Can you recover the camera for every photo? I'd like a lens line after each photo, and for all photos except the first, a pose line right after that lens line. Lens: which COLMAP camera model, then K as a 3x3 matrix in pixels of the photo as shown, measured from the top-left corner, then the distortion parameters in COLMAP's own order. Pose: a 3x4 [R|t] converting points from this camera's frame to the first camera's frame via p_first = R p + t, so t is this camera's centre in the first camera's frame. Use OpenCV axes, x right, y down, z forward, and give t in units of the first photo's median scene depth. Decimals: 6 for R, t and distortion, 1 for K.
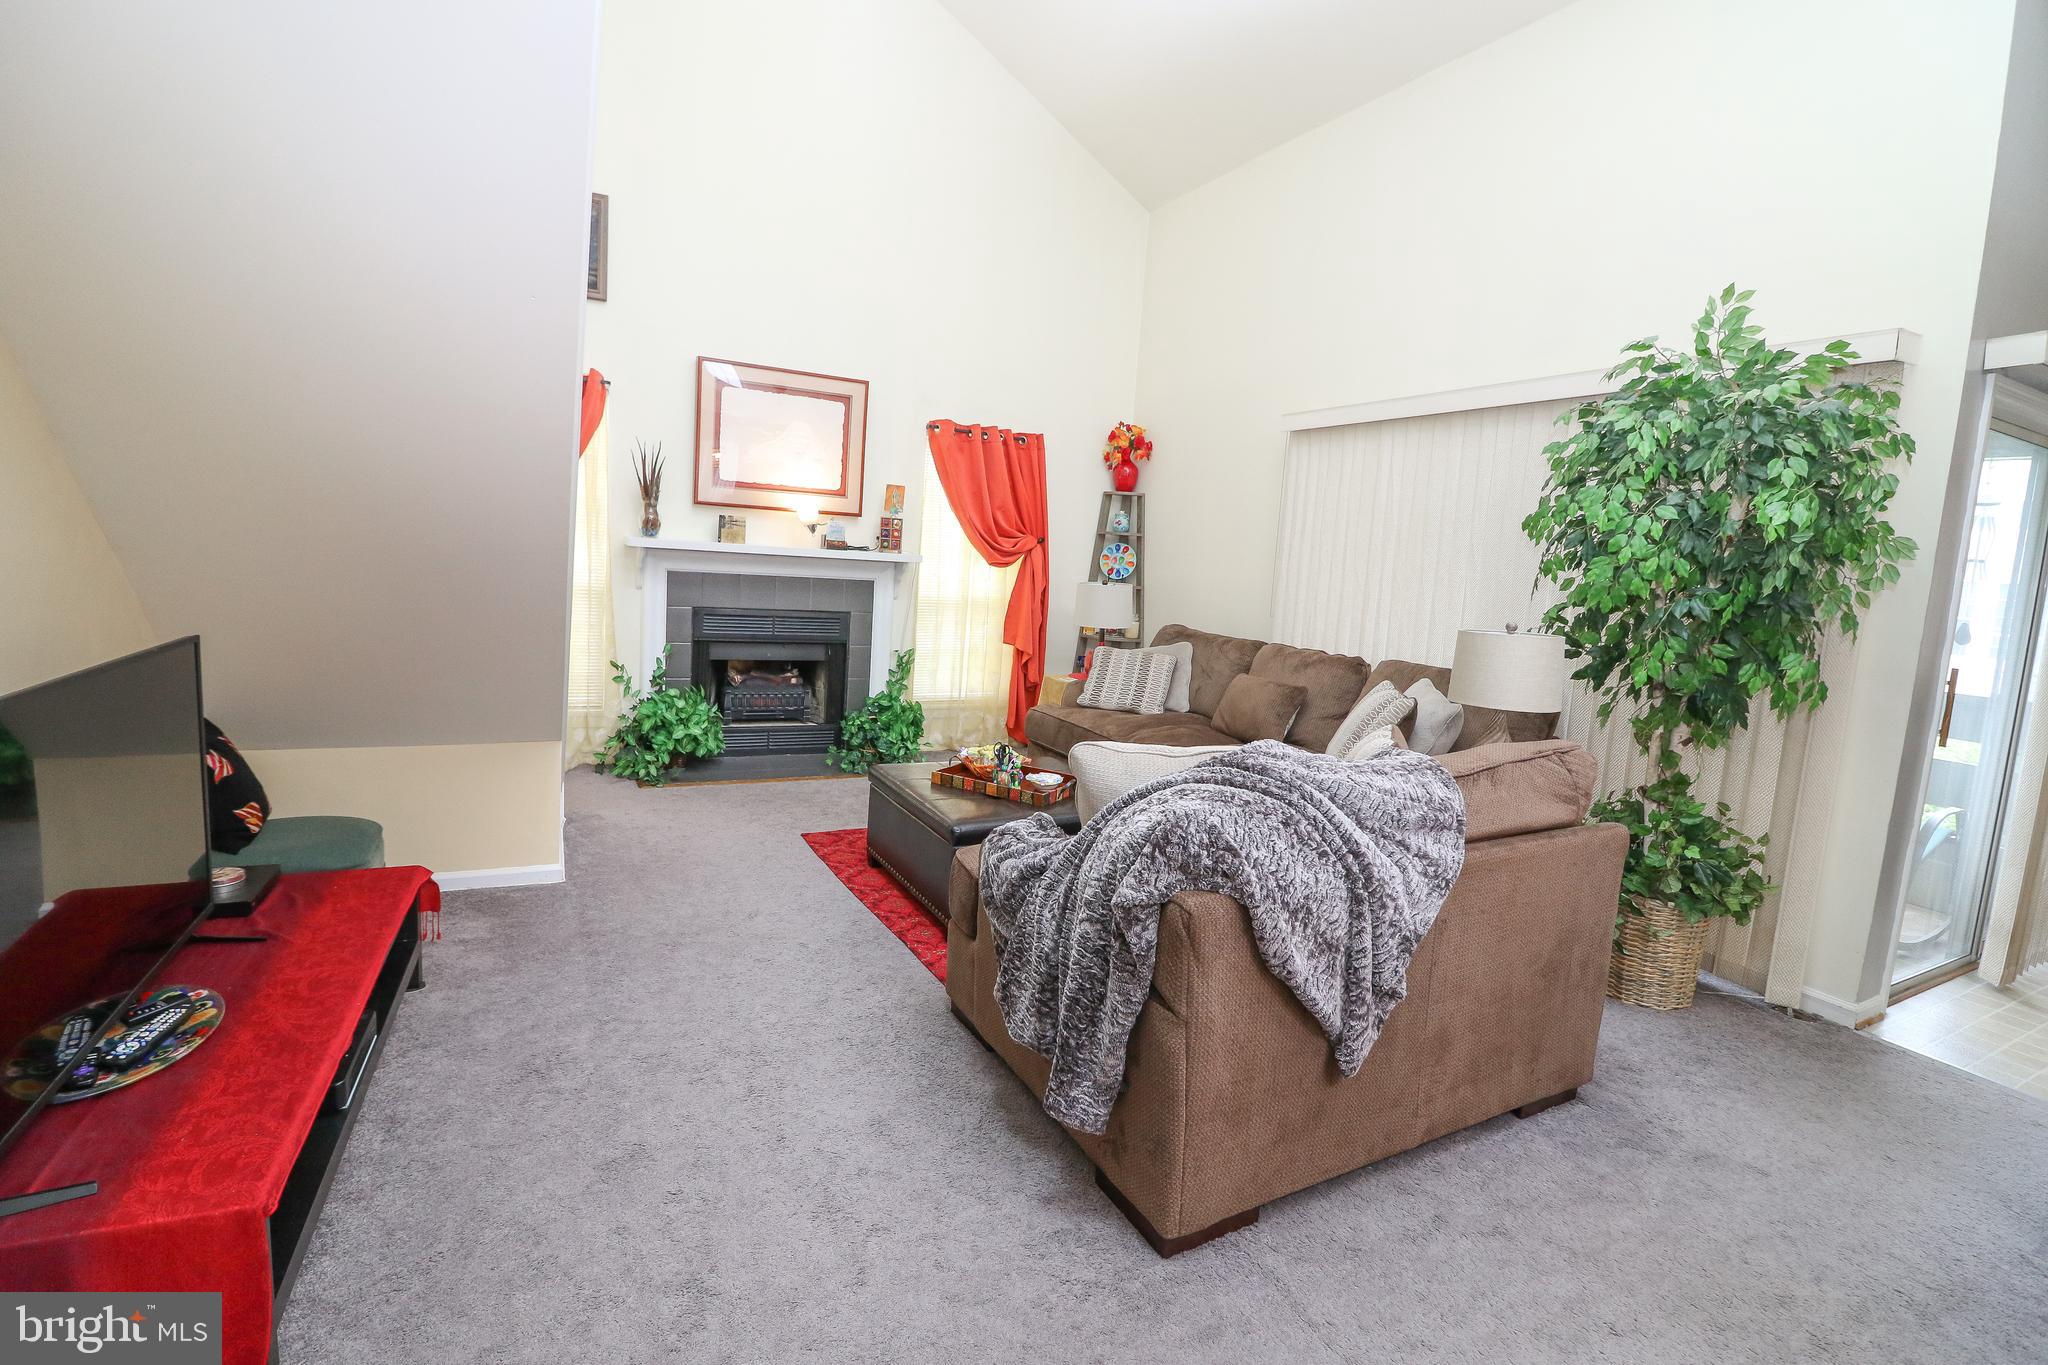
lens RADIAL K [[937.2, 0, 1023.6], [0, 937.2, 664.5], [0, 0, 1]] dist [-0.002980, -0.010437]
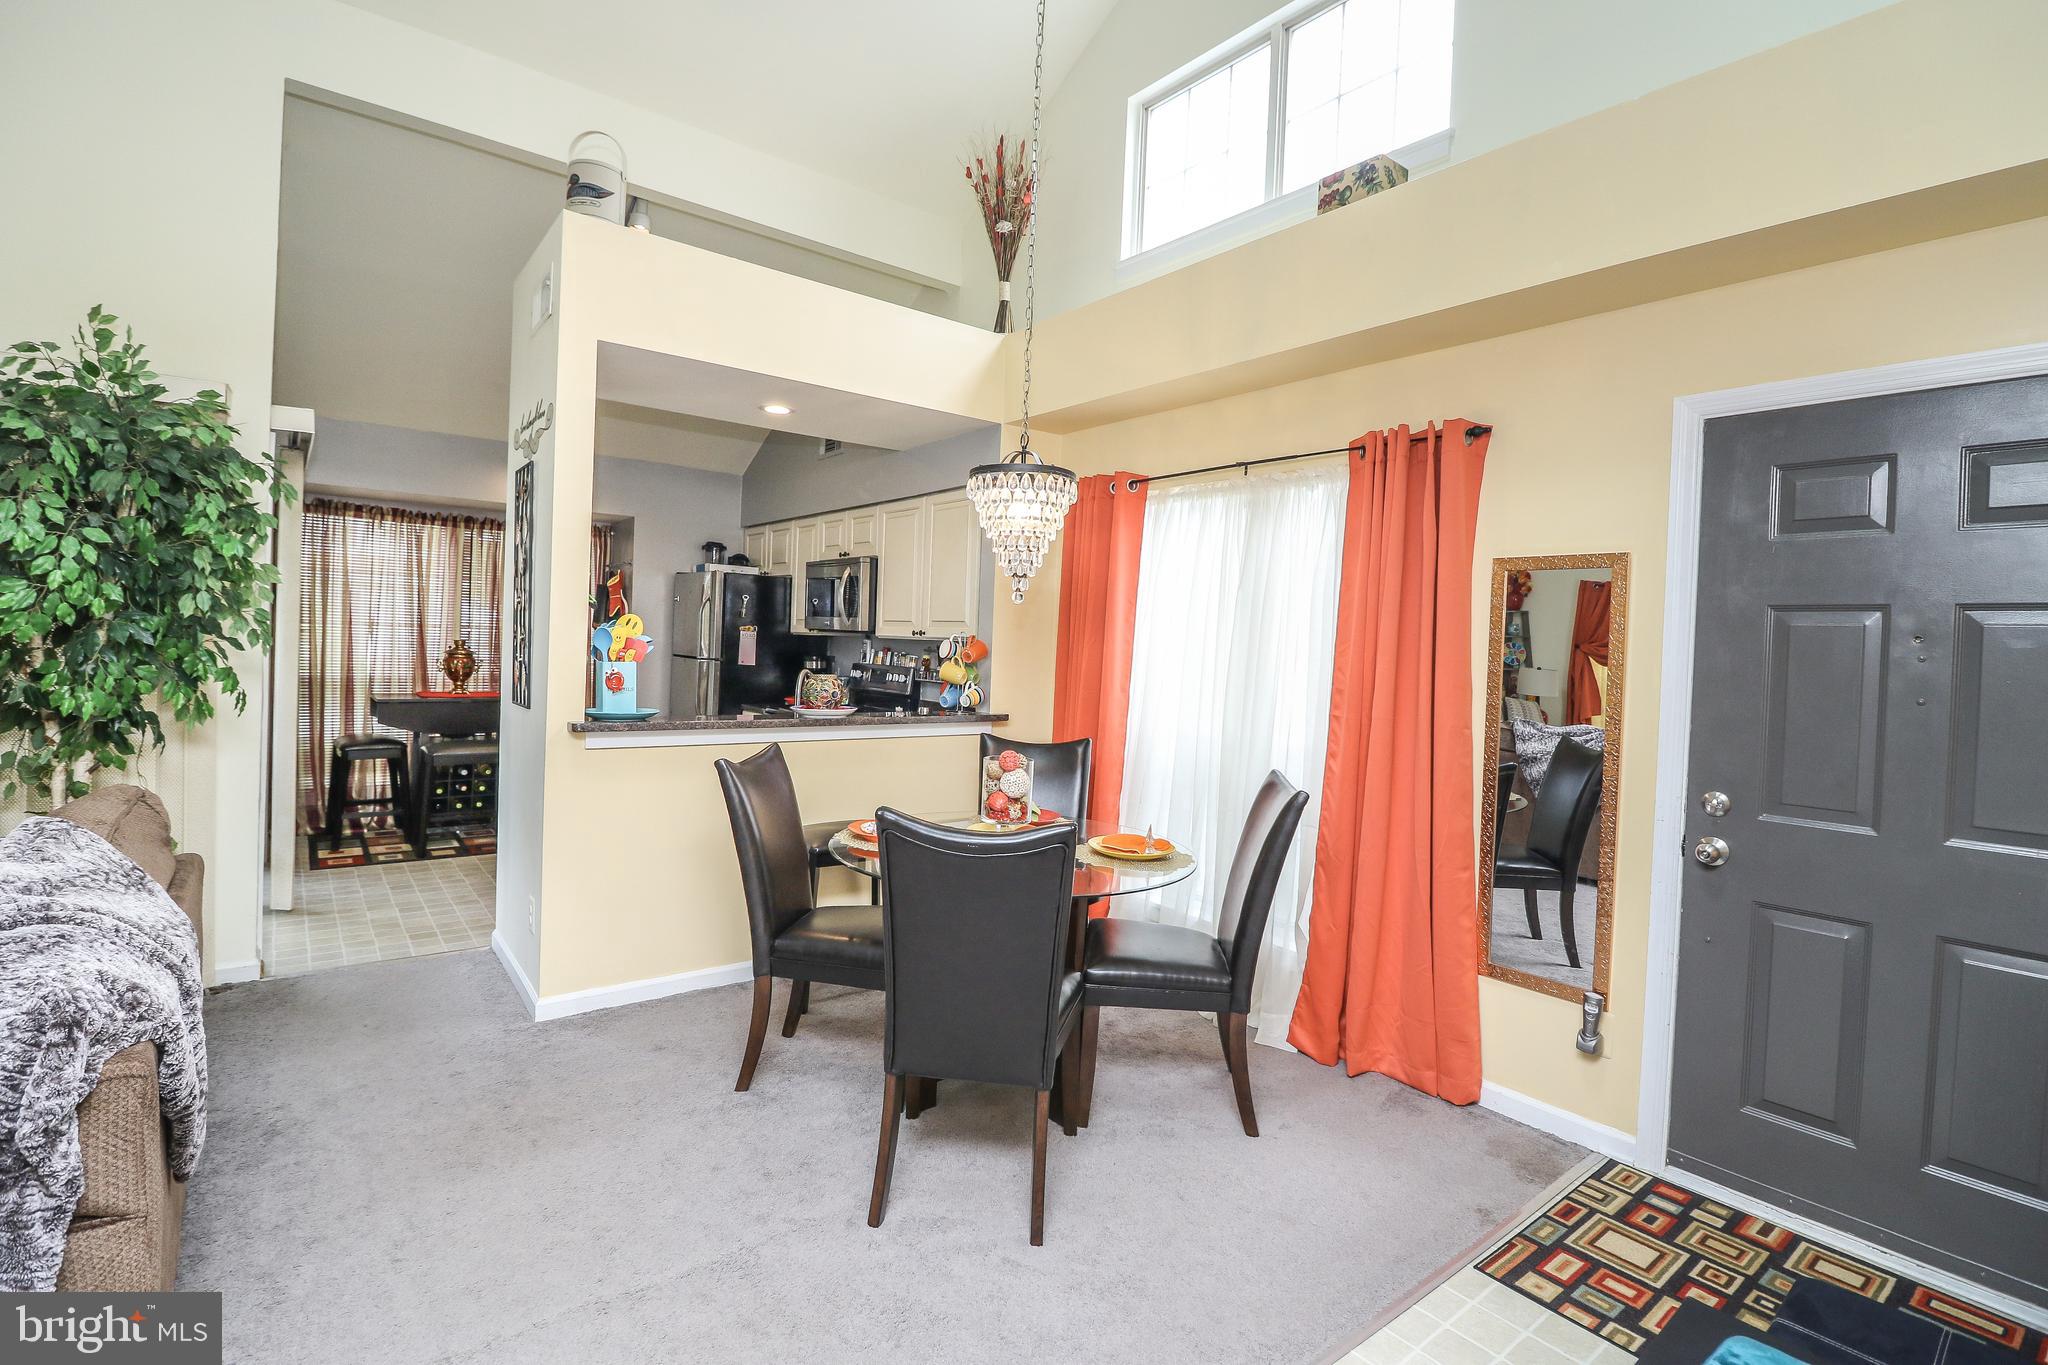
lens RADIAL K [[937.2, 0, 1023.7], [0, 937.2, 659.5], [0, 0, 1]] dist [-0.002980, -0.010437]
pose [[-0.184934, -0.088107, 0.978793, -0.352445], [0.065411, 0.992661, 0.101715, -0.057547], [-0.980572, 0.082834, -0.177814, 0.199310]]
